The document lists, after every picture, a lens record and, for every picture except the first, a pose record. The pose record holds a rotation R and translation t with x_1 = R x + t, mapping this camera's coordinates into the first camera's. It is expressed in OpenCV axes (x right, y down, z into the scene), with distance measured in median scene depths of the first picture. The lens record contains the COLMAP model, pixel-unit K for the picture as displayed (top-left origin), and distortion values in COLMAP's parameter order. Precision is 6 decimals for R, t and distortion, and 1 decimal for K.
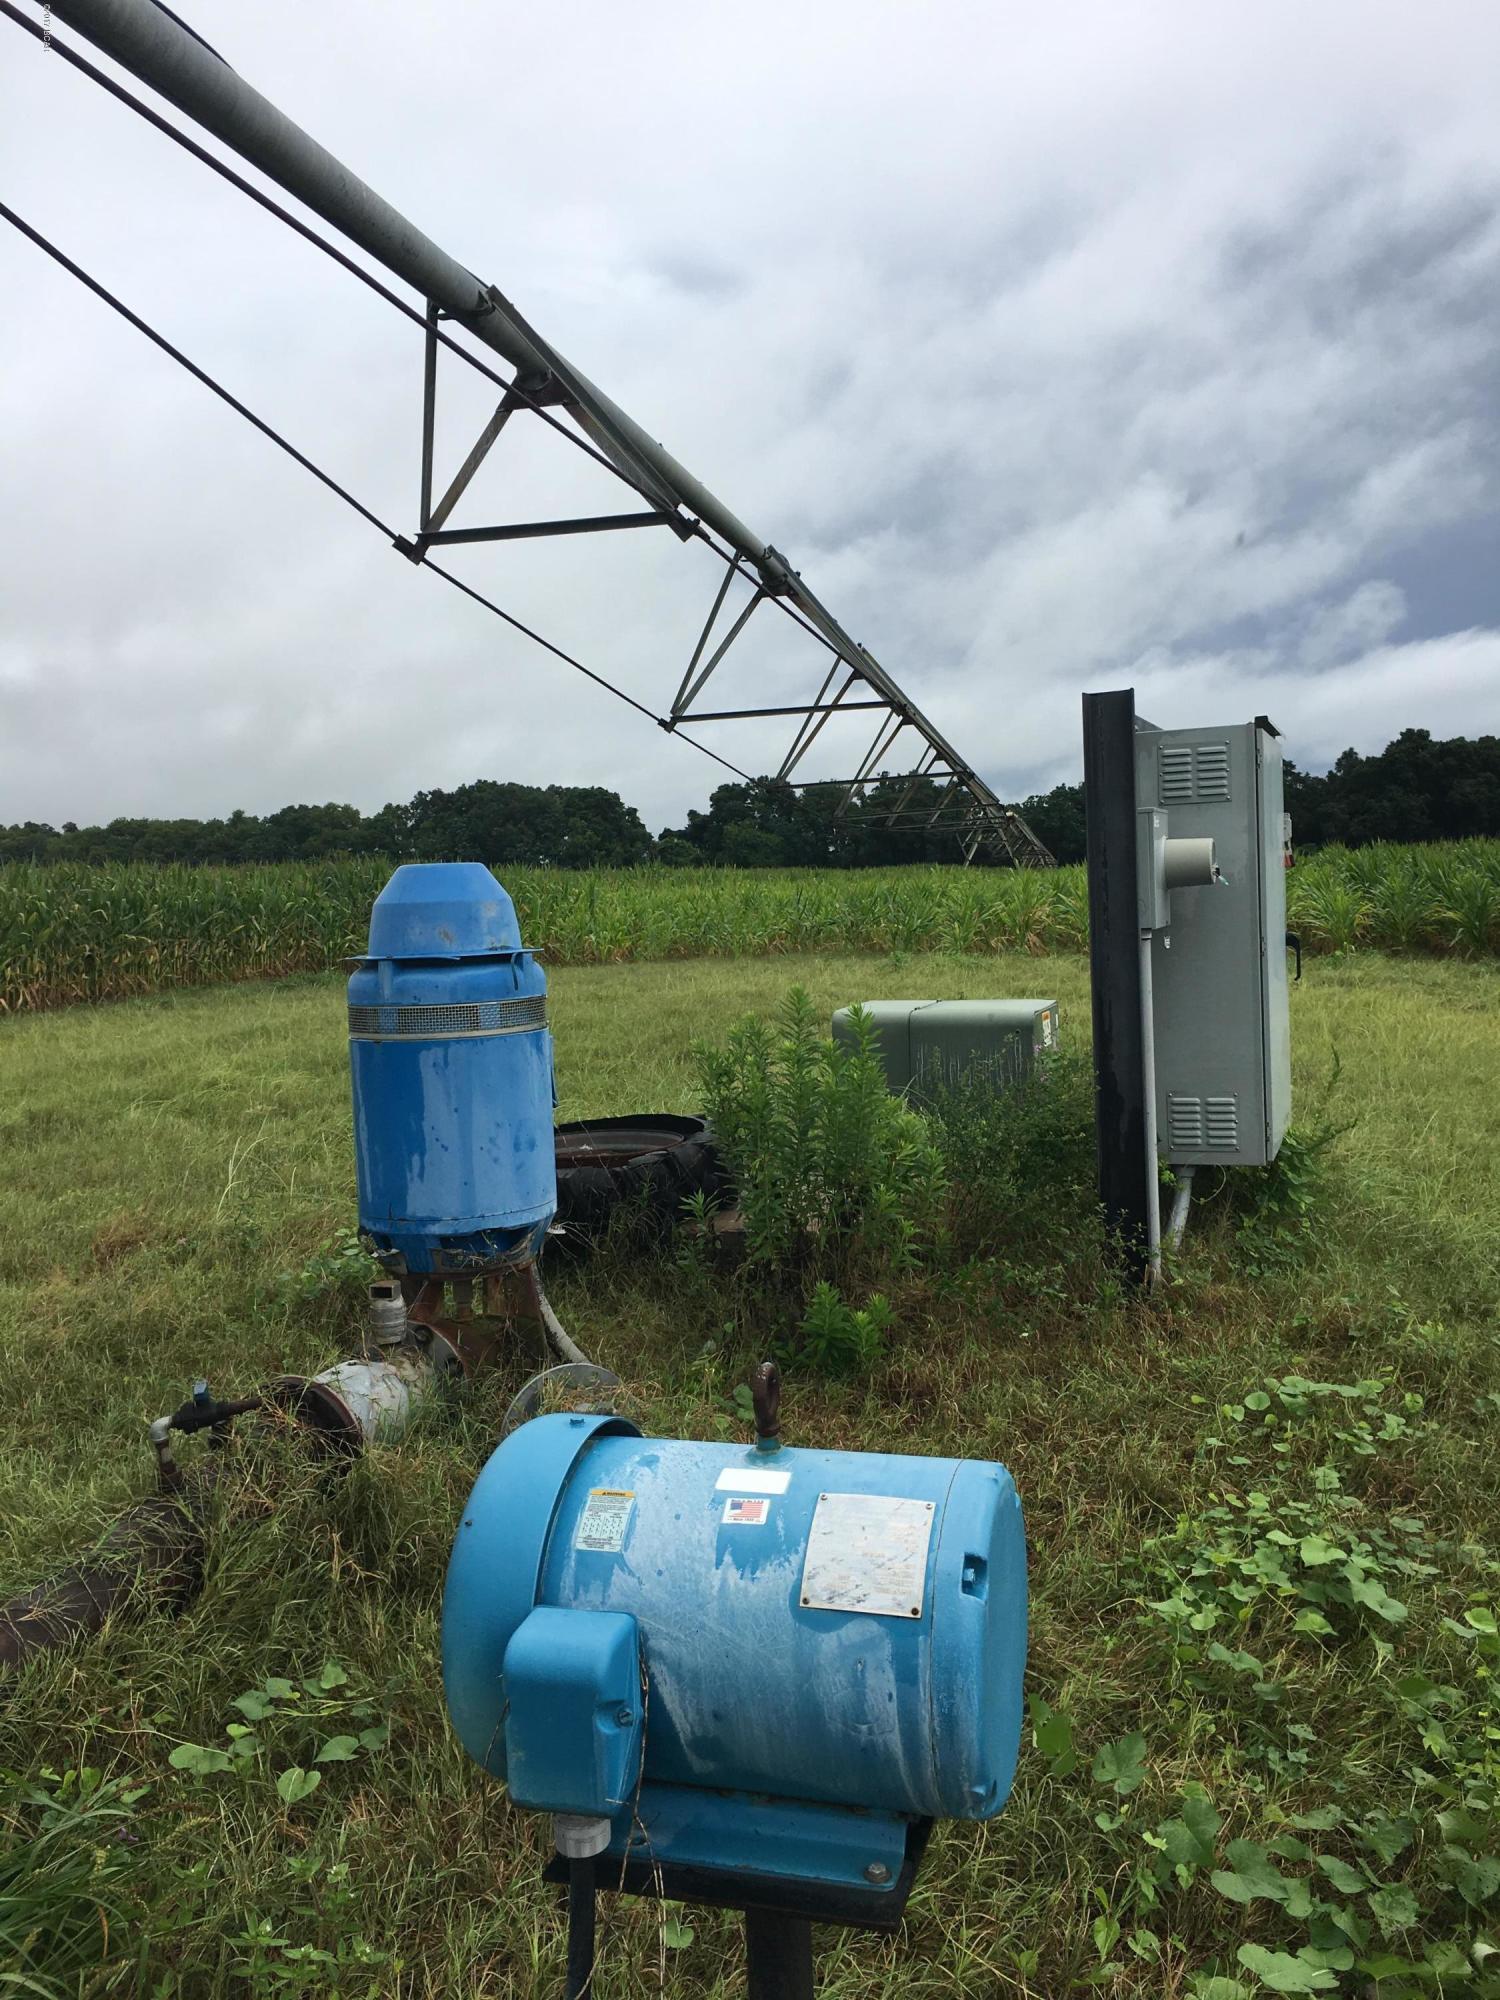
lens RADIAL K [[1829.4, 0, 755.5], [0, 1829.4, 1014.5], [0, 0, 1]] dist [0.064981, -0.028941]
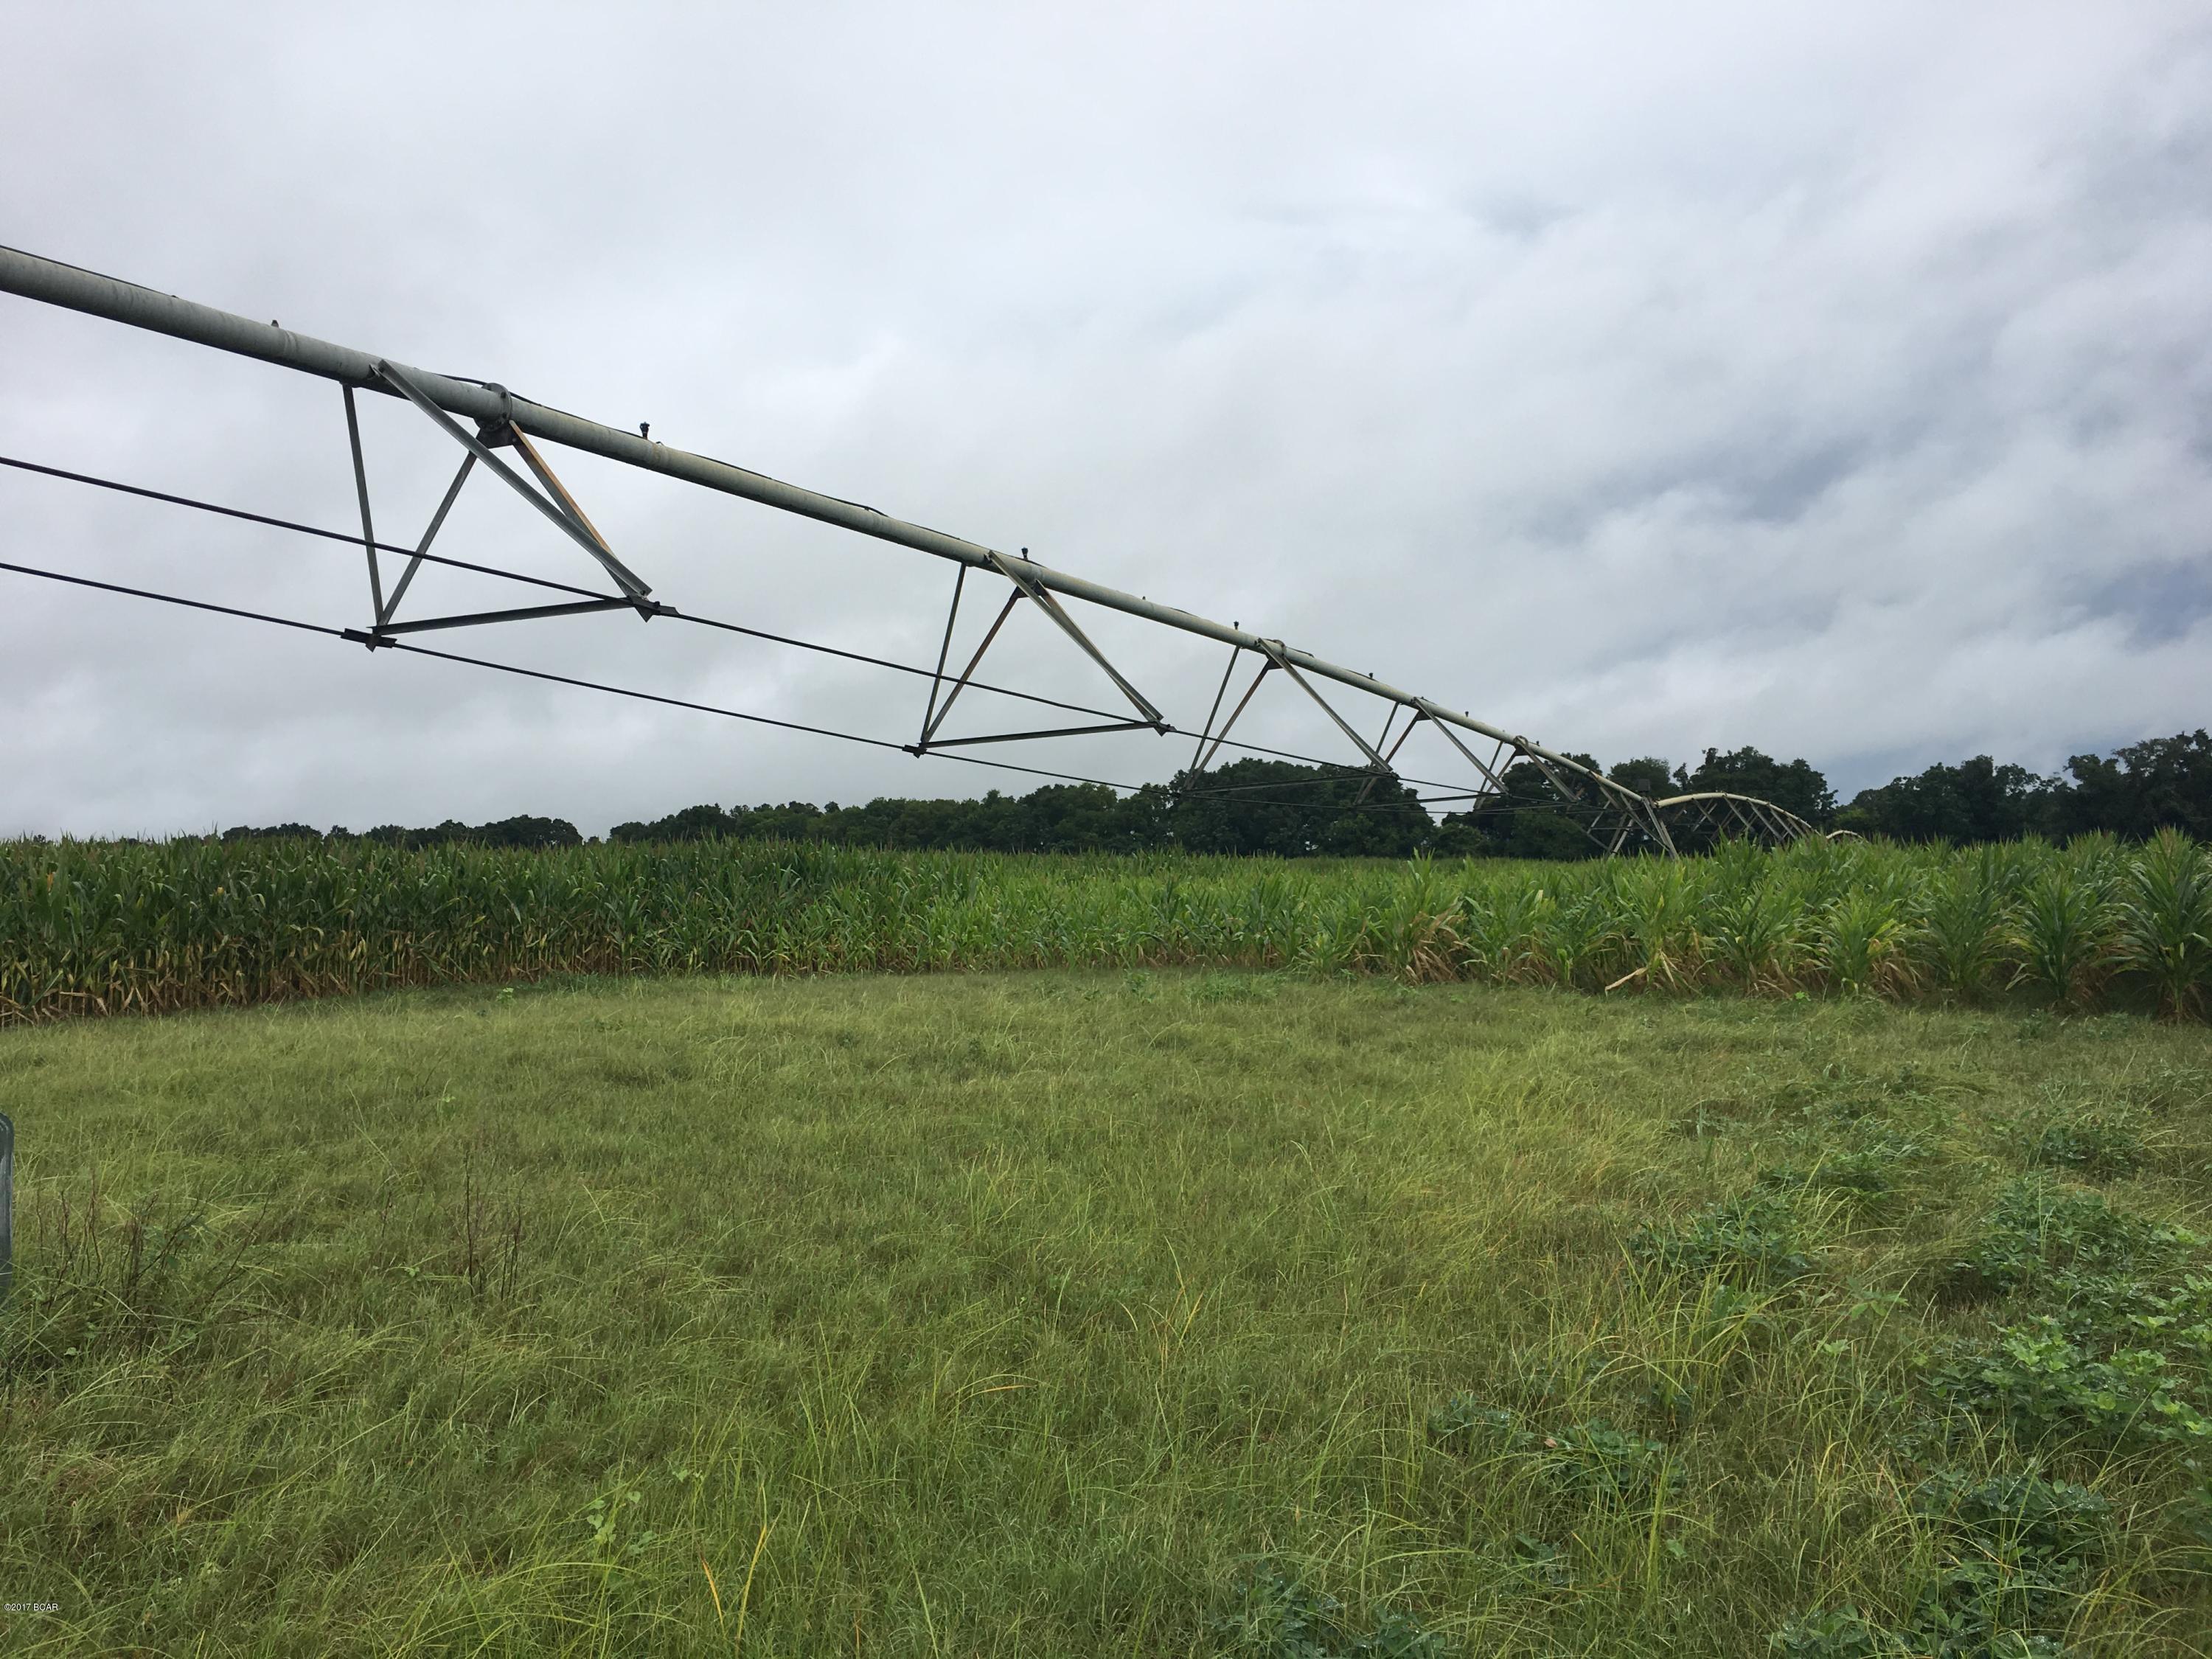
lens RADIAL K [[2023.3, 0, 1109.1], [0, 2023.3, 826.0], [0, 0, 1]] dist [0.064981, -0.028941]
pose [[0.969568, 0.010673, -0.244588, 0.428090], [-0.033721, 0.995349, -0.090242, -0.024502], [0.242487, 0.095744, 0.965419, 0.313212]]
